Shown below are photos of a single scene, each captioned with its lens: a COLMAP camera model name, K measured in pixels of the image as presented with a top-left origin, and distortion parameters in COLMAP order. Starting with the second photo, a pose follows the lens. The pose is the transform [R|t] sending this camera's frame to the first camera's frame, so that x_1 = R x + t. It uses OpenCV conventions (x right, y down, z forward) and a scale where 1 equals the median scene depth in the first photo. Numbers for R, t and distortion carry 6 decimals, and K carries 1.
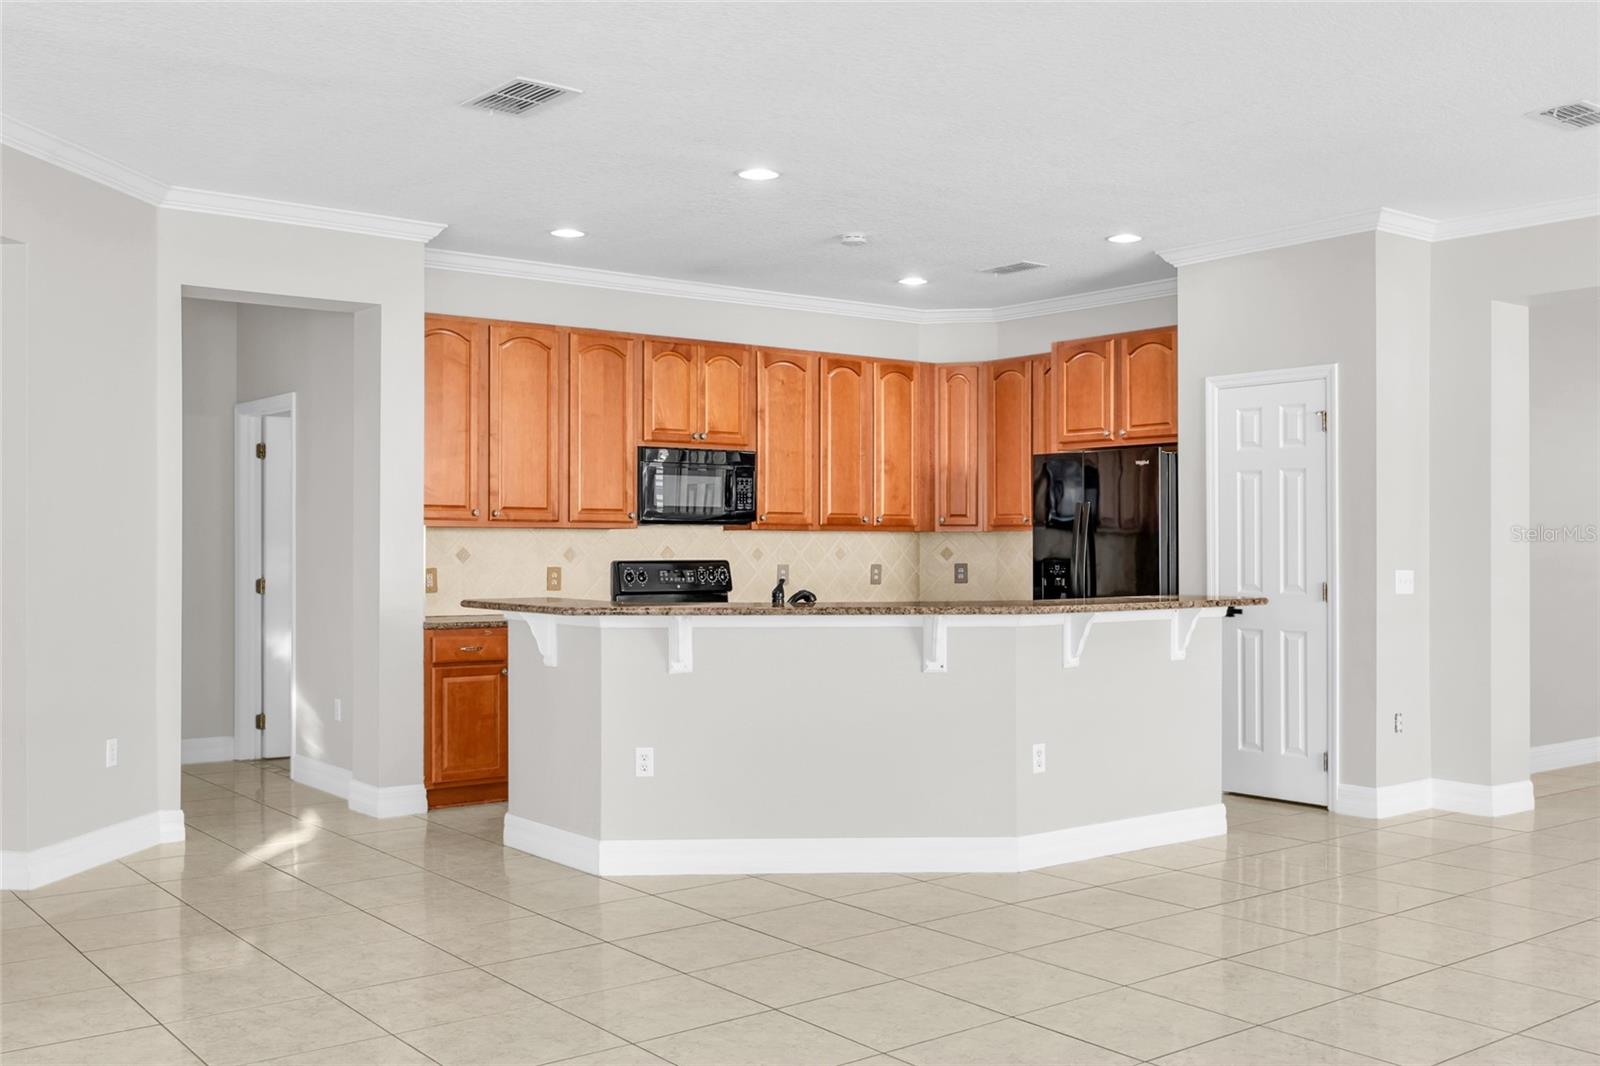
lens RADIAL K [[1519.8, 0, 799.8], [0, 1519.8, 531.9], [0, 0, 1]] dist [-0.004232, 0.000000]
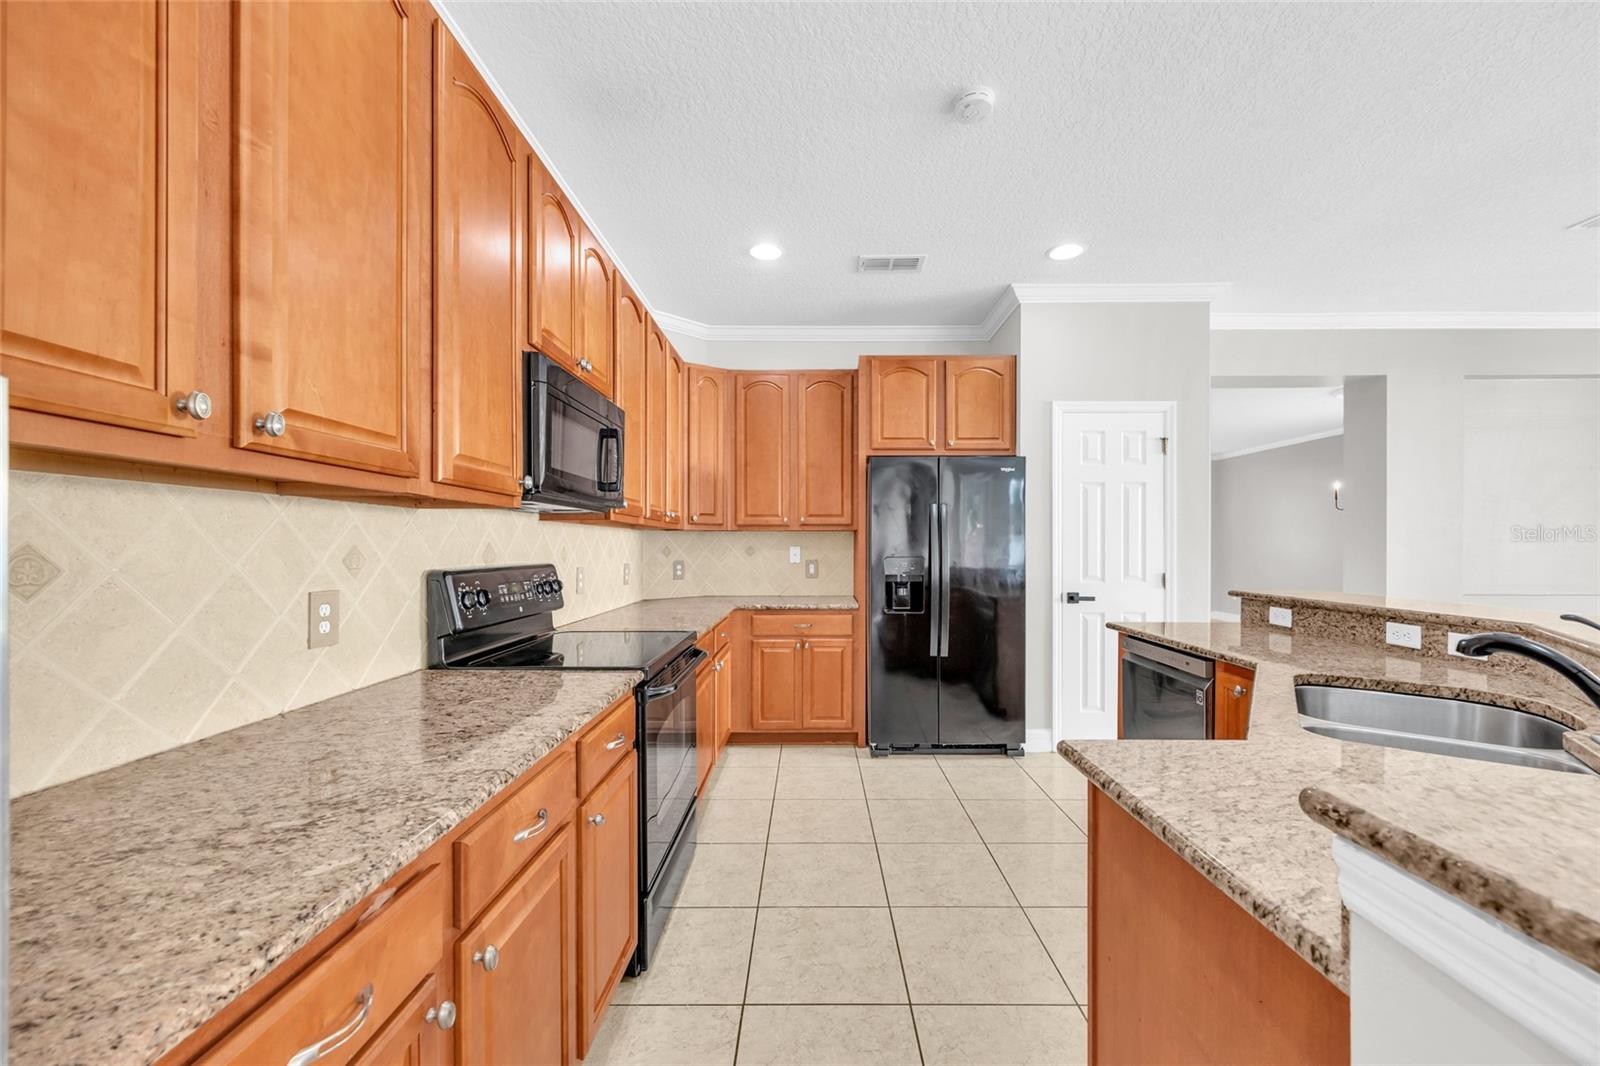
lens RADIAL K [[615.8, 0, 802.0], [0, 615.8, 545.7], [0, 0, 1]] dist [0.000376, 0.000019]
pose [[0.621878, -0.000023, 0.783114, -0.212390], [-0.005872, 0.999972, 0.004693, 0.008921], [-0.783092, -0.007517, 0.621860, 0.790981]]
